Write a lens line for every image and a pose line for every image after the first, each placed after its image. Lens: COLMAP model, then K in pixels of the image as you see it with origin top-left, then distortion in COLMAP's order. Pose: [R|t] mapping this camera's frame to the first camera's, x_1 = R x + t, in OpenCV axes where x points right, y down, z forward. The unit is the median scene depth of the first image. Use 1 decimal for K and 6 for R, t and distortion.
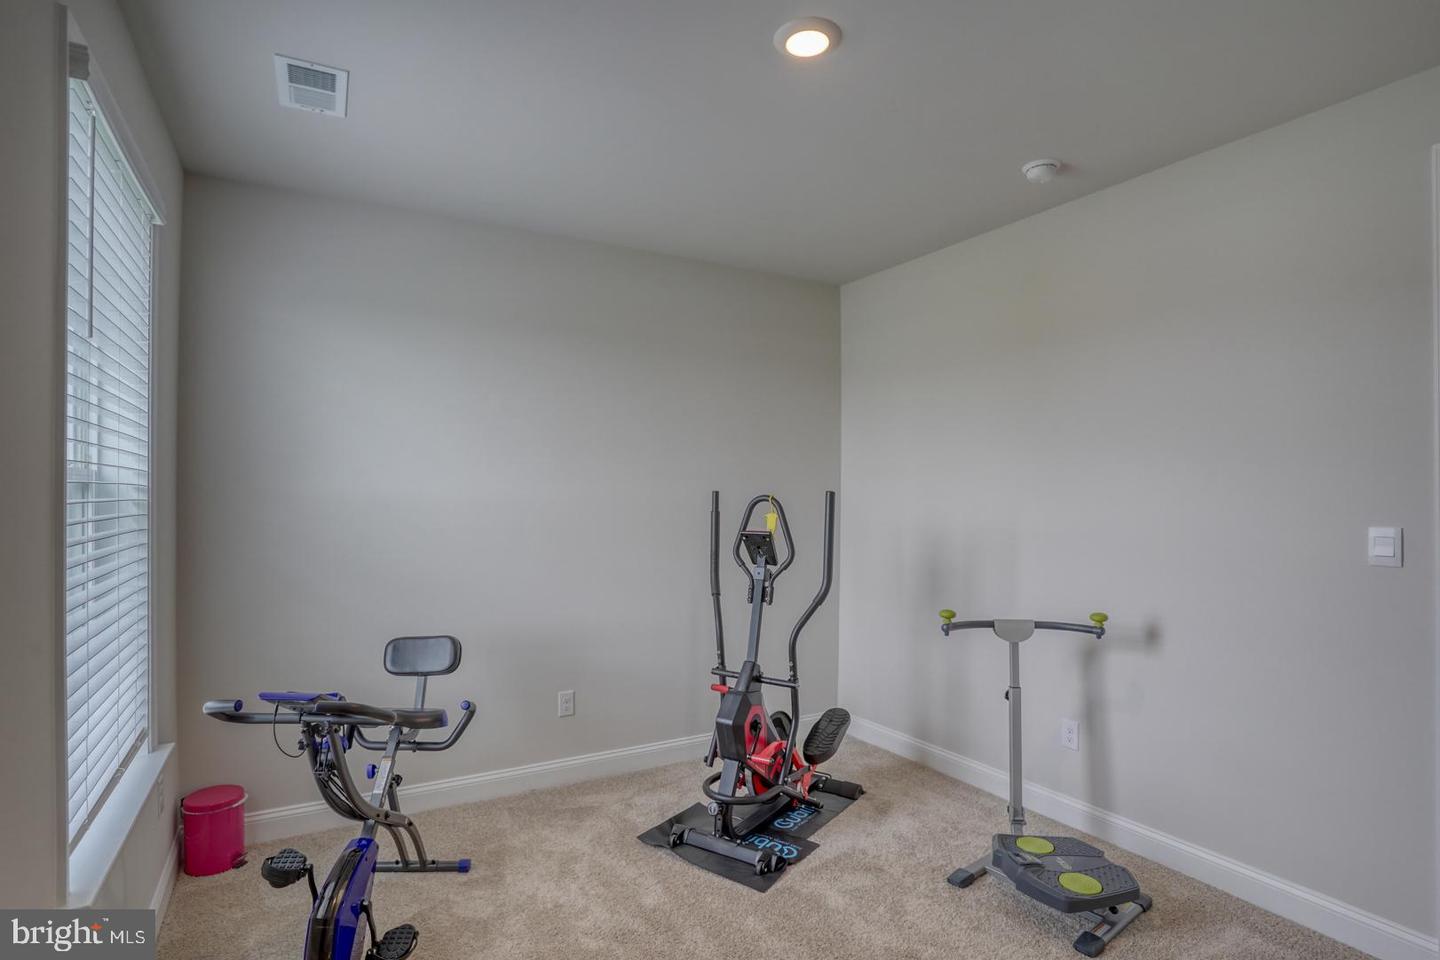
lens RADIAL K [[735.6, 0, 715.1], [0, 735.6, 483.6], [0, 0, 1]] dist [-0.076698, 0.033204]
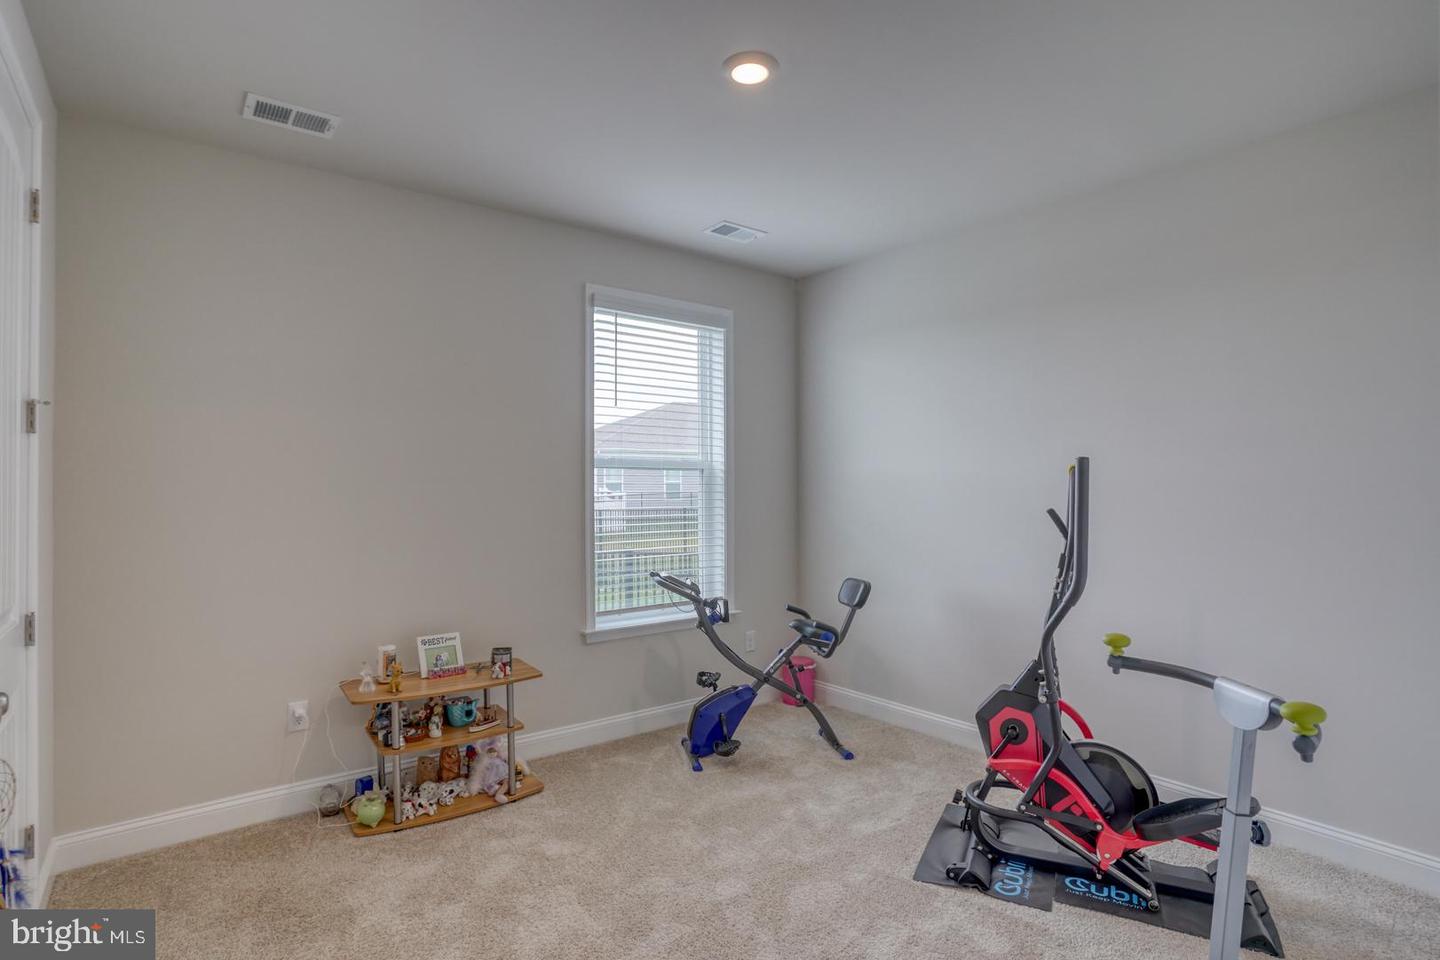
lens RADIAL K [[735.6, 0, 728.9], [0, 735.6, 469.6], [0, 0, 1]] dist [-0.076698, 0.033204]
pose [[0.153415, -0.024169, -0.987866, 0.925875], [0.011658, 0.999676, -0.022647, 0.039657], [0.988093, -0.008042, 0.153647, 0.580471]]
